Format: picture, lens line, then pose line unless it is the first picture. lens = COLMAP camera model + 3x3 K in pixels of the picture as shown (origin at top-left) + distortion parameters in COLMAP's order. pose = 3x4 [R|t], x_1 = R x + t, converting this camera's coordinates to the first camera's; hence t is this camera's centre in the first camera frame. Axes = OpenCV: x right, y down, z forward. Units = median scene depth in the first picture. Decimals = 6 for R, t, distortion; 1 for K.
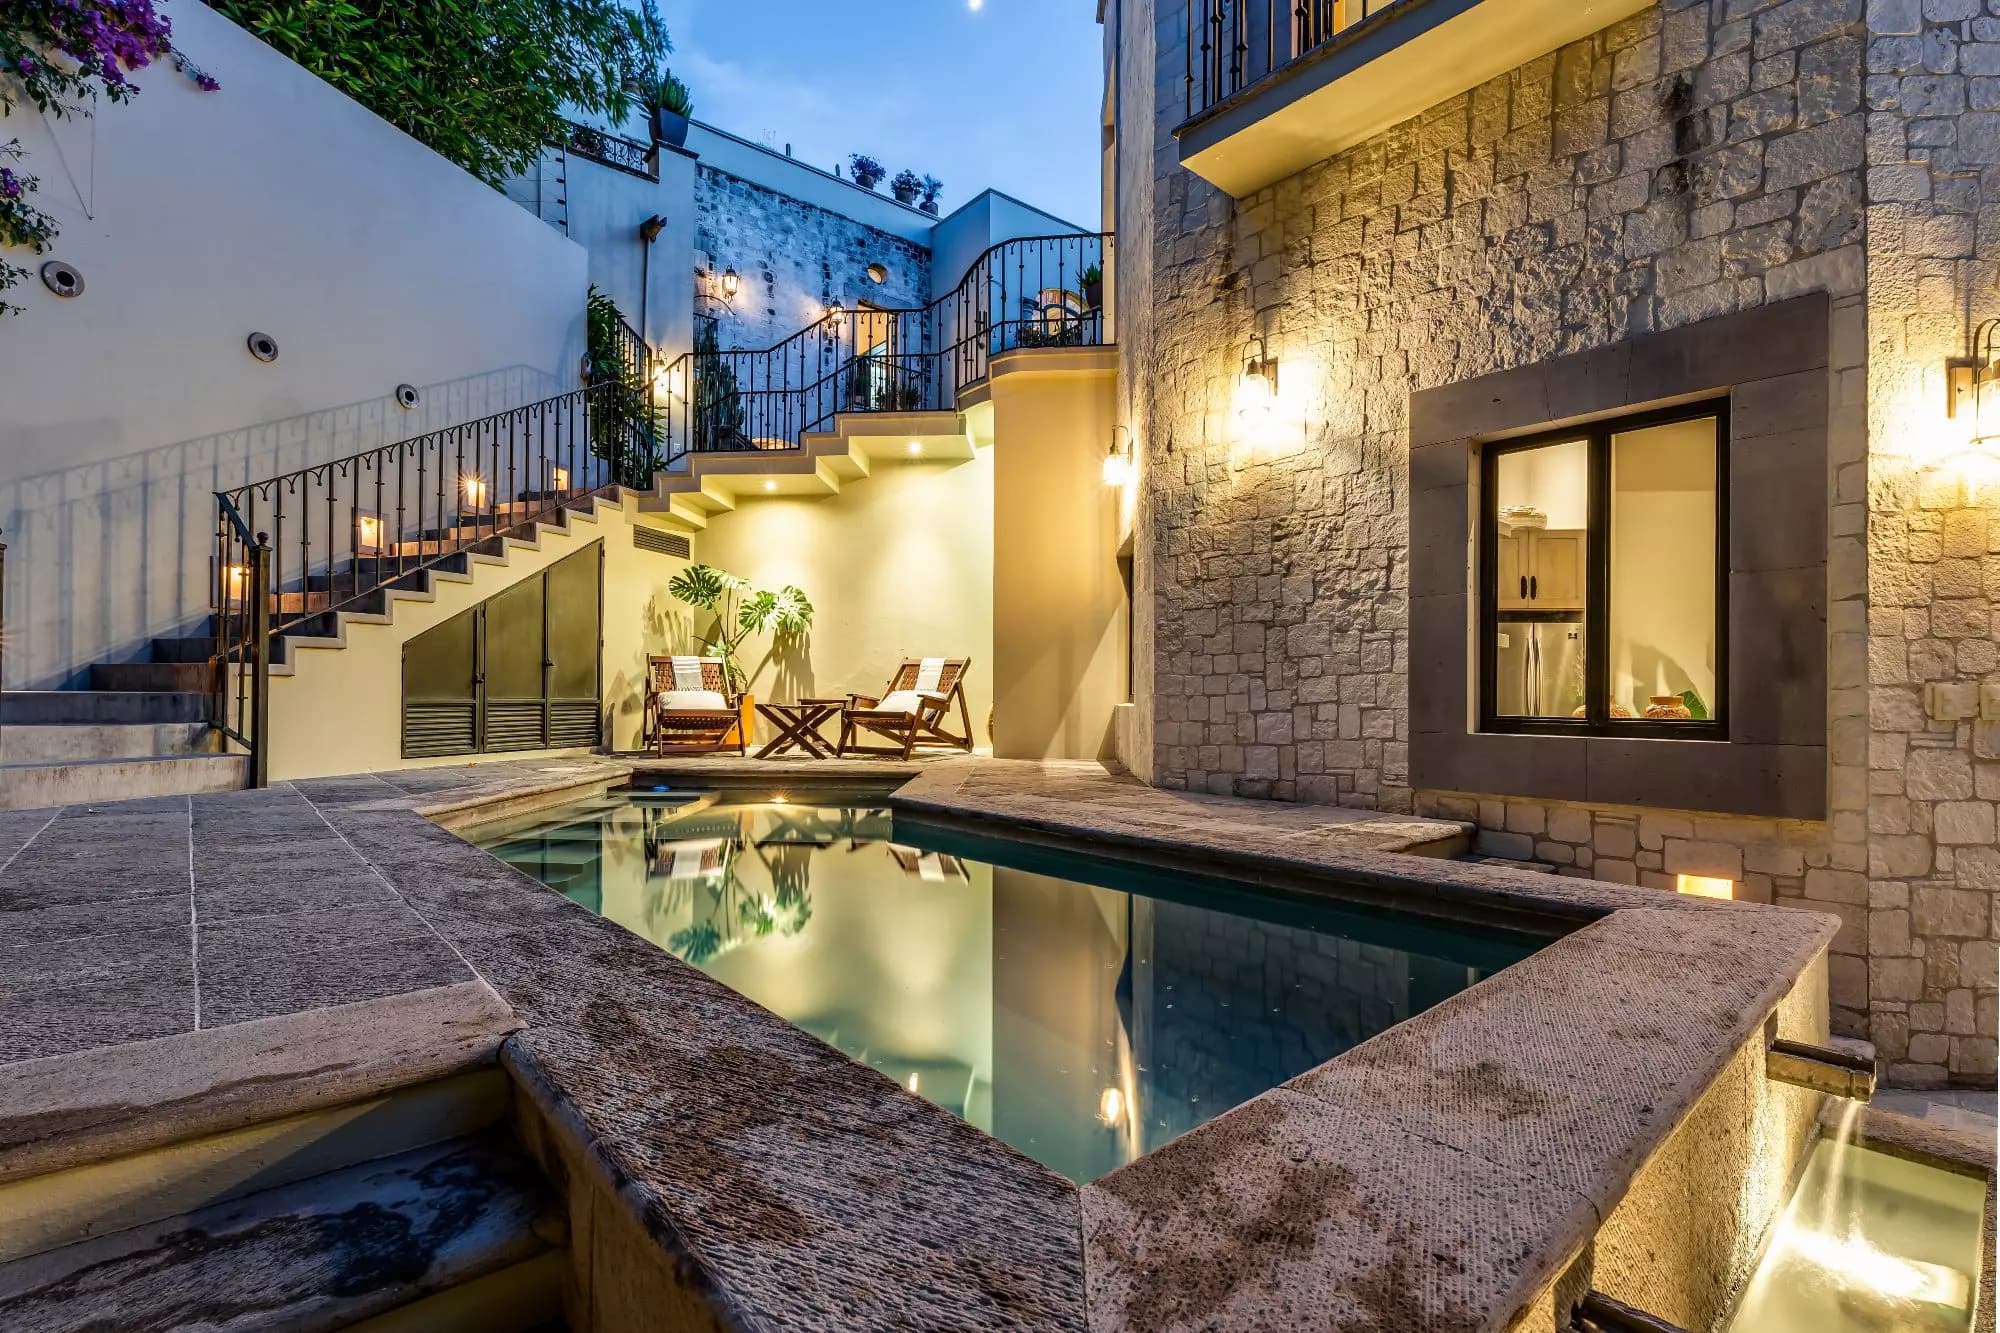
lens RADIAL K [[930.0, 0, 998.6], [0, 930.0, 696.1], [0, 0, 1]] dist [0.003485, 0.000372]
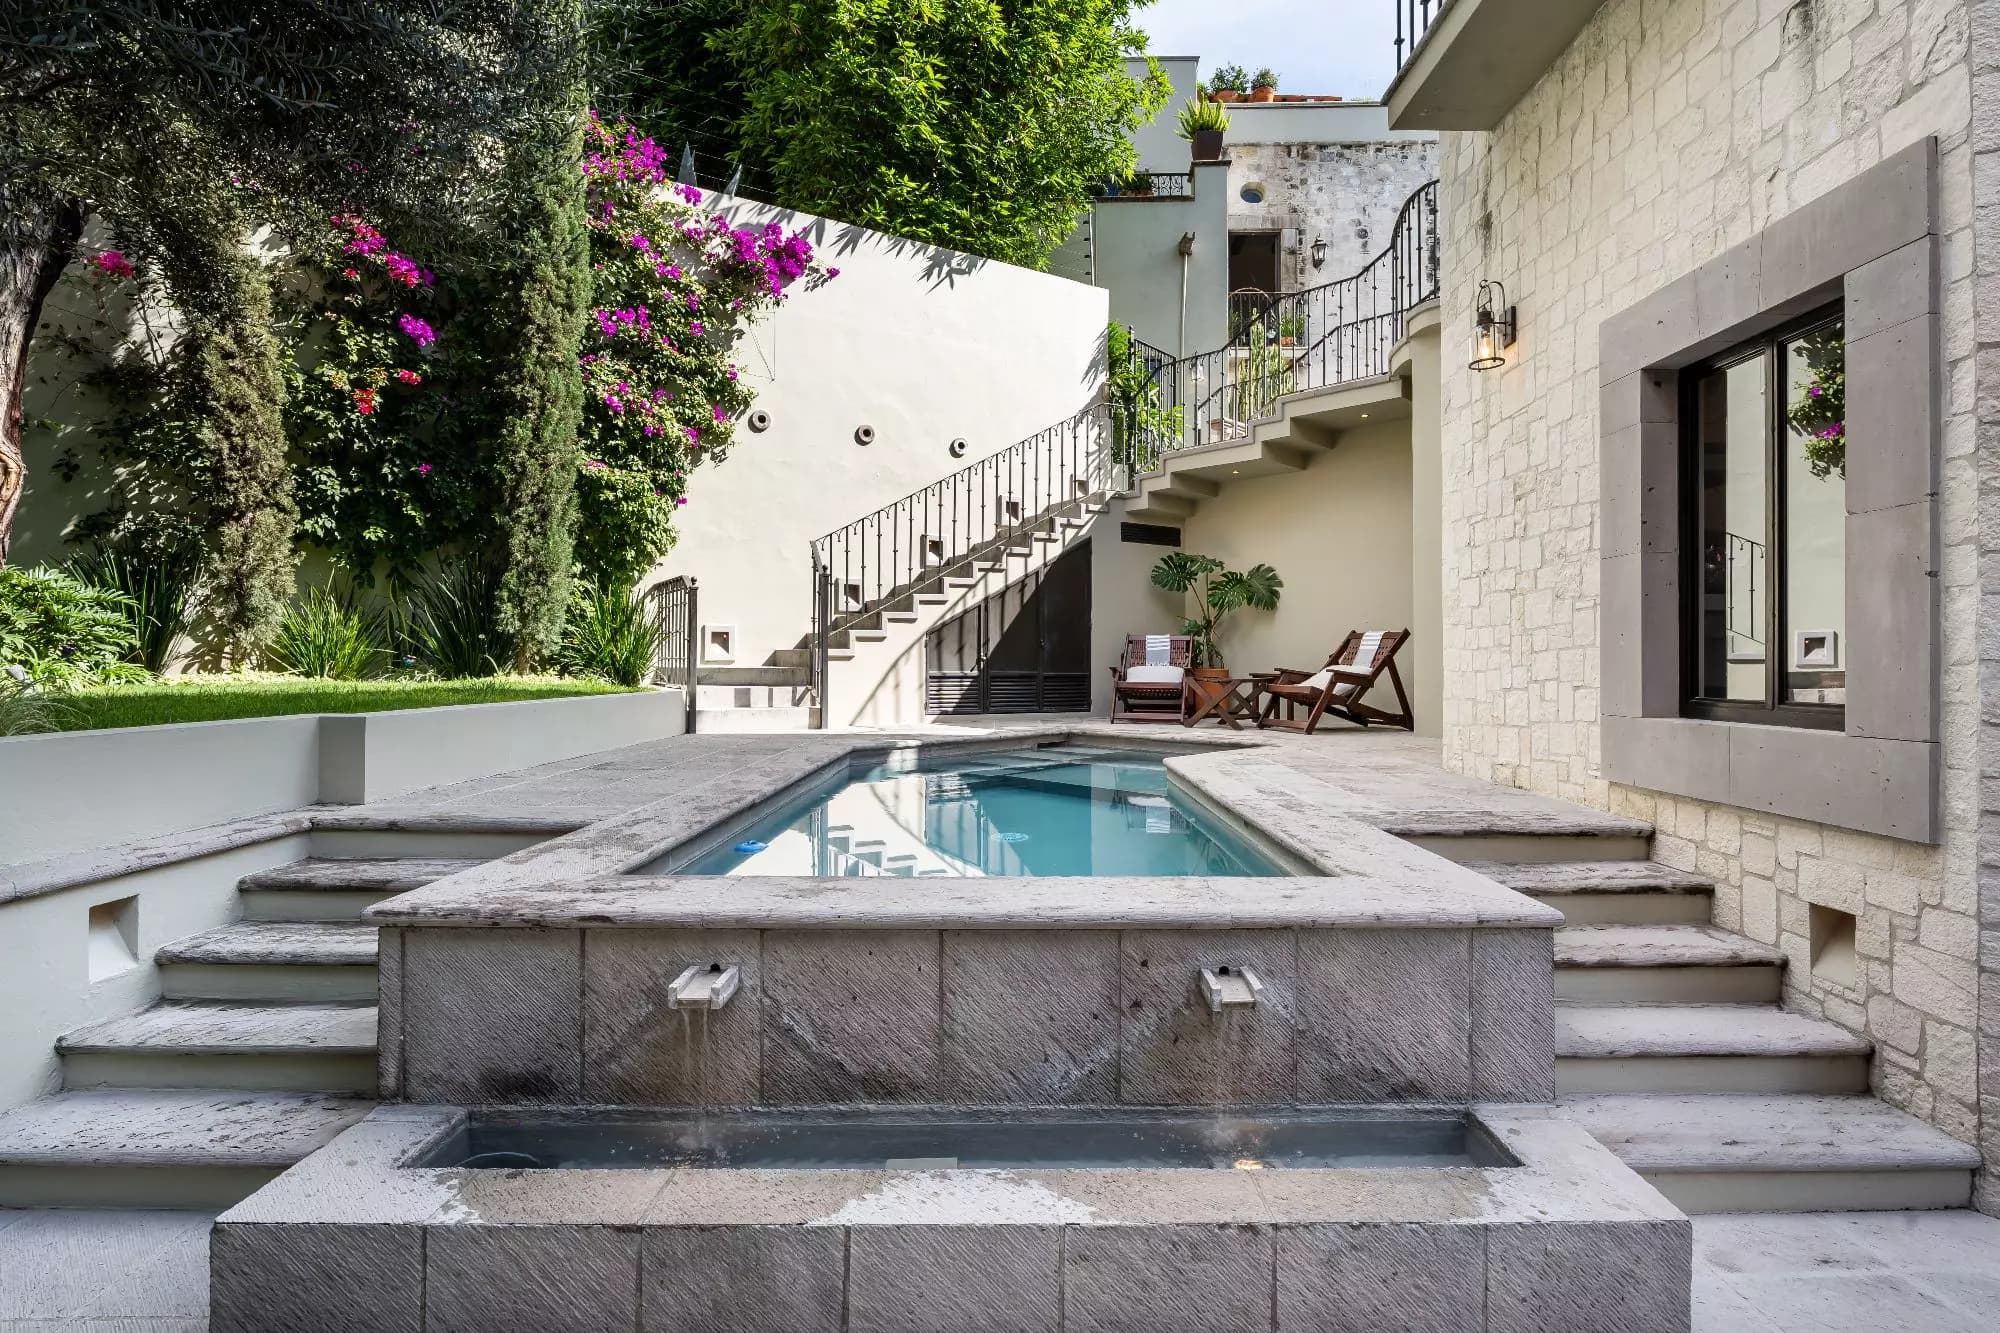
lens RADIAL K [[1007.8, 0, 1000.0], [0, 1007.8, 666.5], [0, 0, 1]] dist [-0.020160, 0.000784]
pose [[0.744137, -0.000591, -0.668026, 0.352476], [-0.001291, 0.999996, -0.002323, -0.001732], [0.668026, 0.002591, 0.744134, -0.035261]]
